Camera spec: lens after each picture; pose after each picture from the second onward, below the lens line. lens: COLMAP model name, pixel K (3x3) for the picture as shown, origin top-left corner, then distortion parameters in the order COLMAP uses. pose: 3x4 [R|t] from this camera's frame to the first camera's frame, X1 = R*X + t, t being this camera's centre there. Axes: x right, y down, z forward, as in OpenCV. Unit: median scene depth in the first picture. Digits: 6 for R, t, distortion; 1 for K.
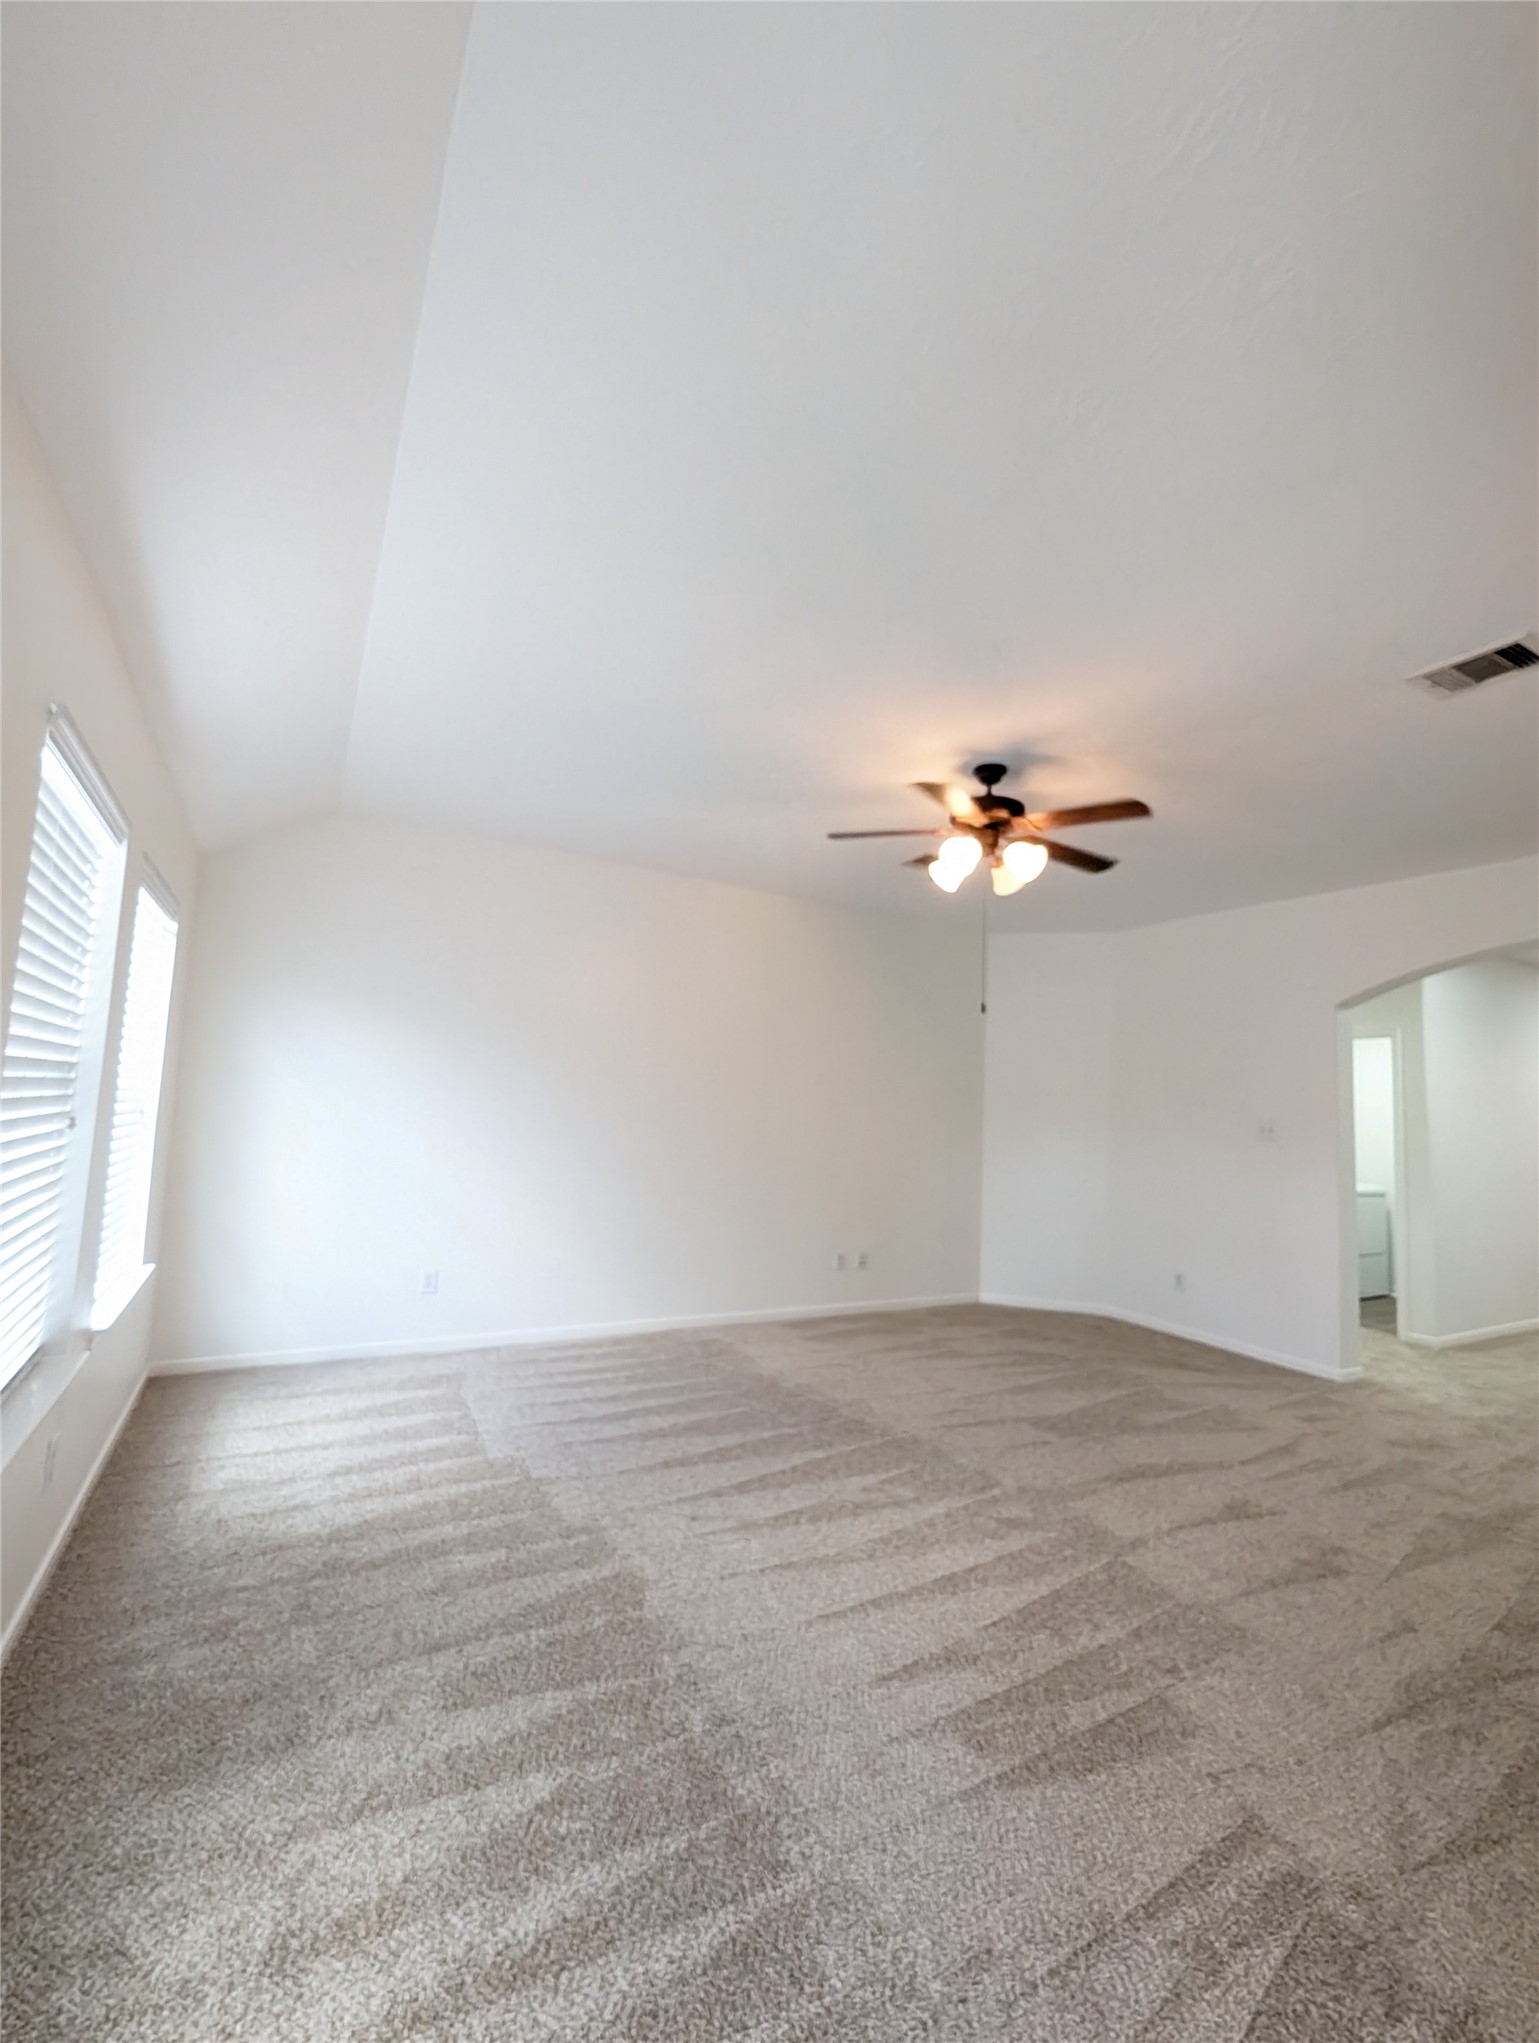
lens RADIAL K [[822.5, 0, 761.2], [0, 822.5, 1029.0], [0, 0, 1]] dist [0.008762, -0.004687]
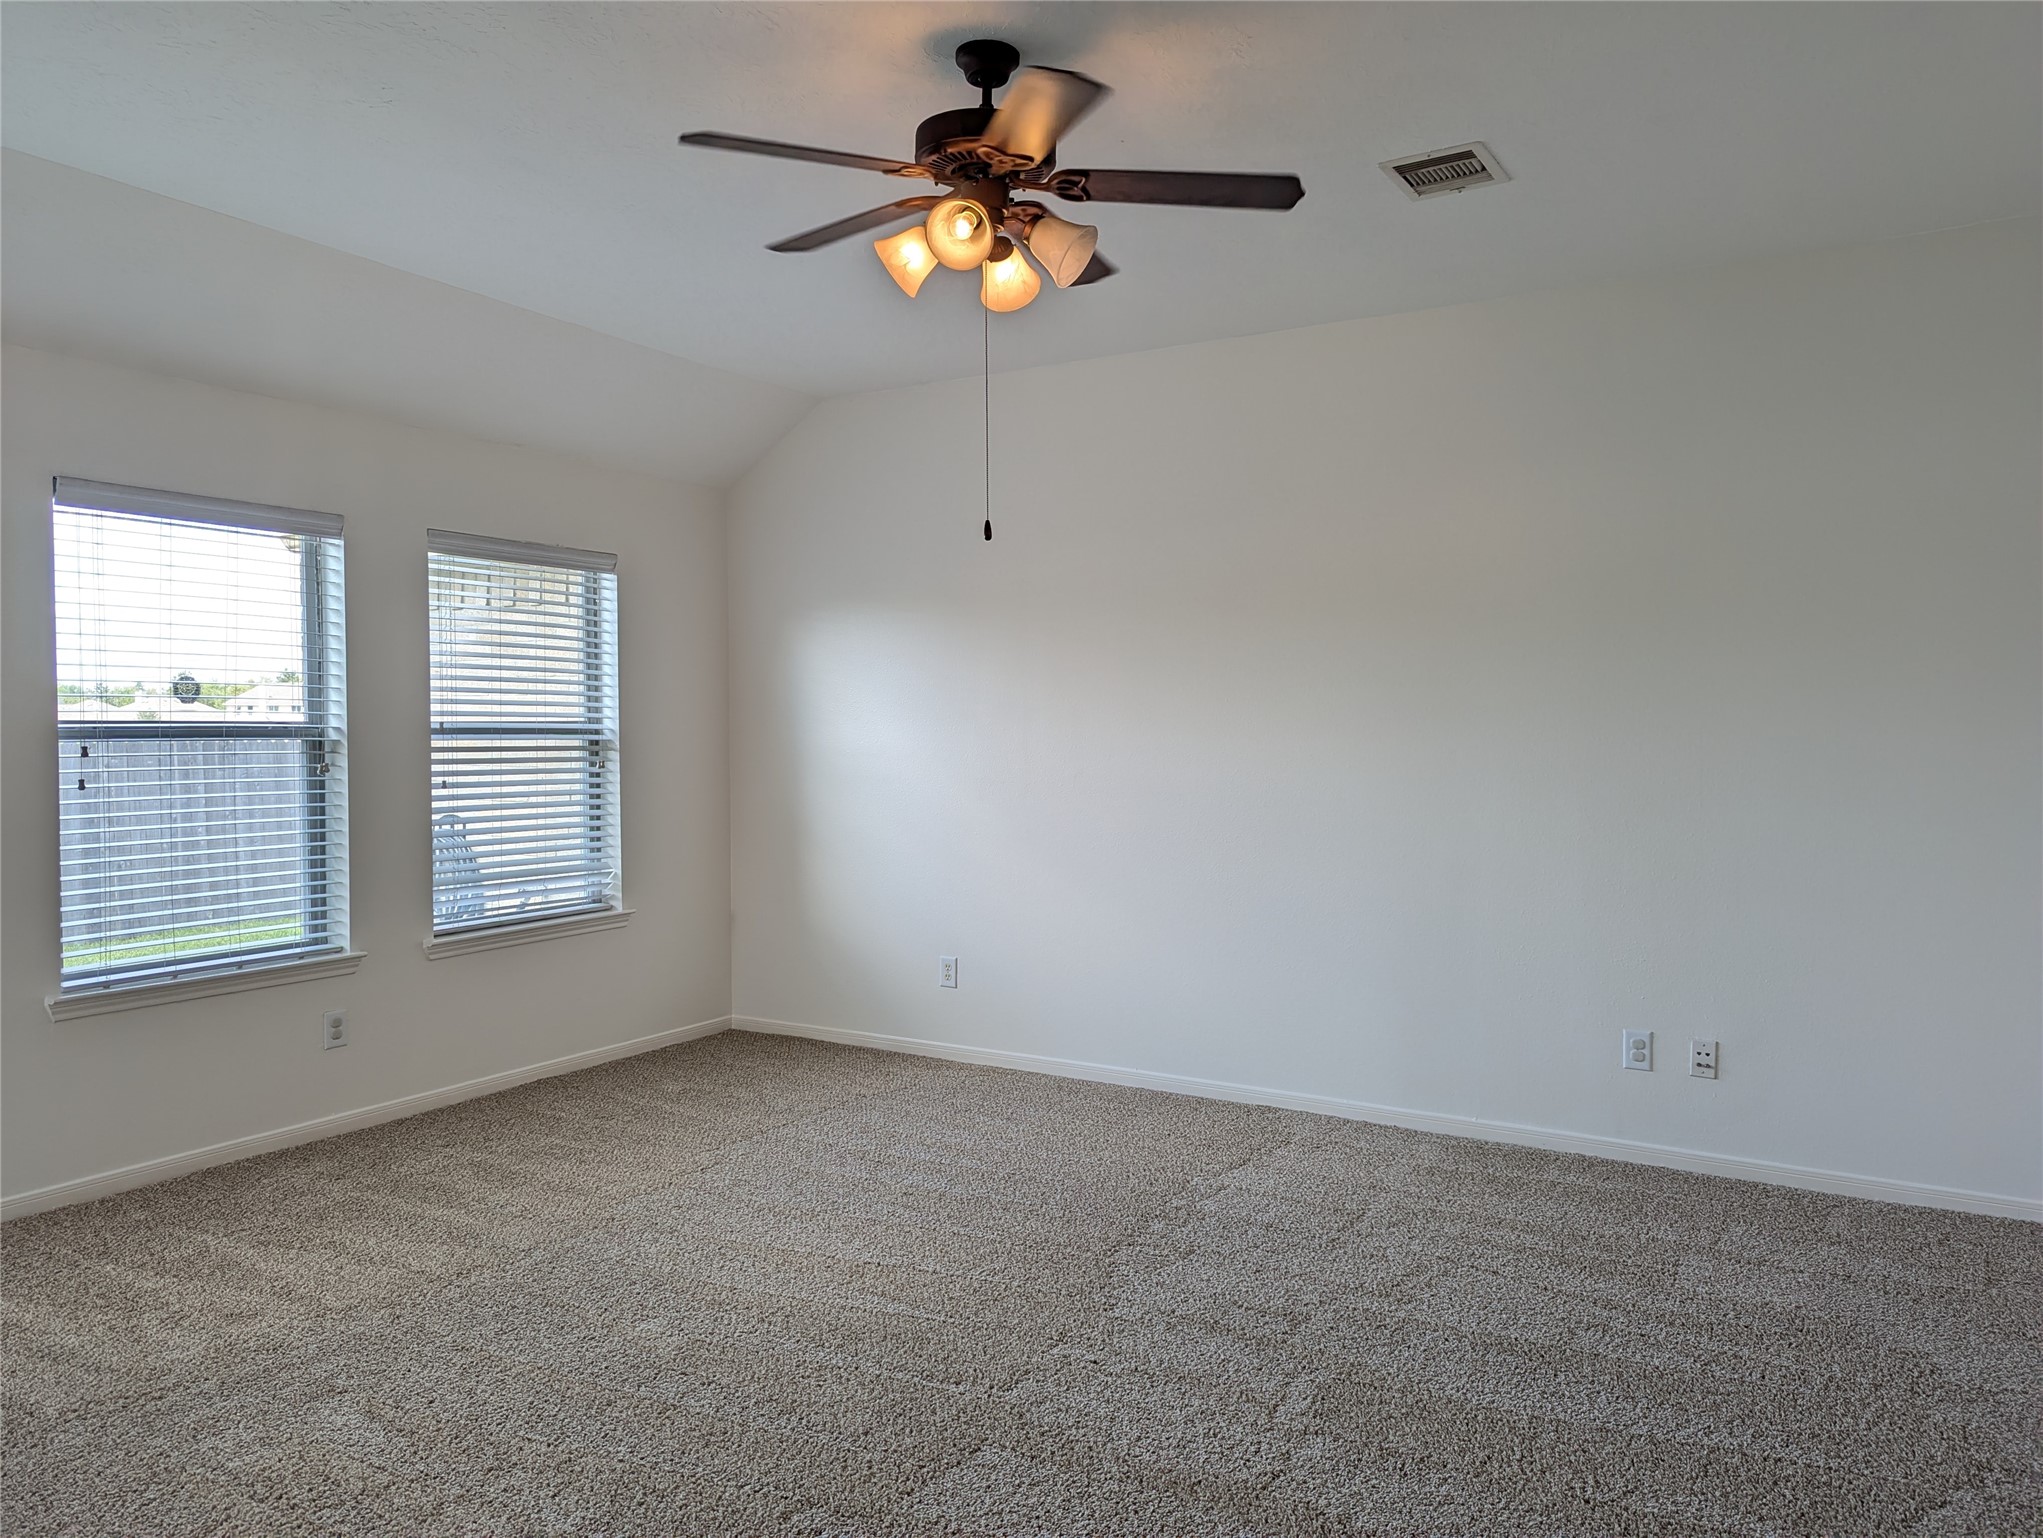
lens RADIAL K [[1455.0, 0, 1018.1], [0, 1455.0, 769.3], [0, 0, 1]] dist [0.066379, -0.065504]
pose [[0.485238, -0.022455, -0.874094, 1.800158], [0.112023, 0.993028, 0.036677, 0.157995], [0.867177, -0.115716, 0.484370, 0.888675]]
